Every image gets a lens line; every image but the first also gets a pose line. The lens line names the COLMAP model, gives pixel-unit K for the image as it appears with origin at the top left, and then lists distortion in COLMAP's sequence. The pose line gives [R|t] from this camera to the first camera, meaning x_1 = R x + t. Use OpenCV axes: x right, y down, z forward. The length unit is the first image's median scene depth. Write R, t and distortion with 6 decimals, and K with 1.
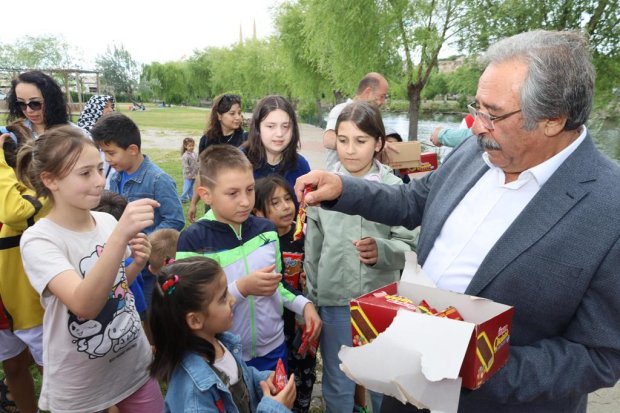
lens RADIAL K [[553.9, 0, 310.0], [0, 553.9, 206.5], [0, 0, 1]] dist [-0.017552, -0.003501]
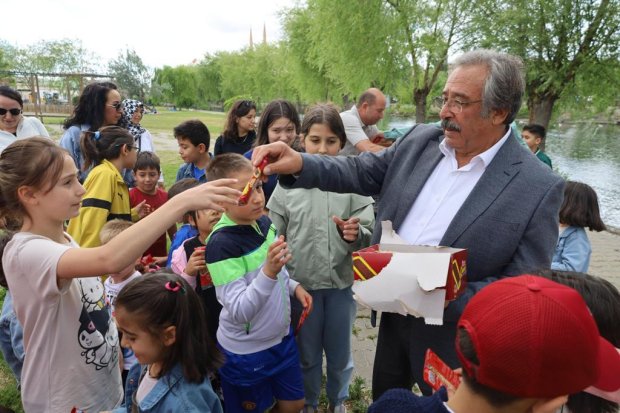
lens RADIAL K [[604.4, 0, 310.0], [0, 604.4, 206.5], [0, 0, 1]] dist [-0.002917, -0.010128]
pose [[0.999960, 0.002349, -0.008574, -0.006260], [-0.002518, 0.999802, -0.019754, 0.018516], [0.008526, 0.019775, 0.999768, -0.109261]]
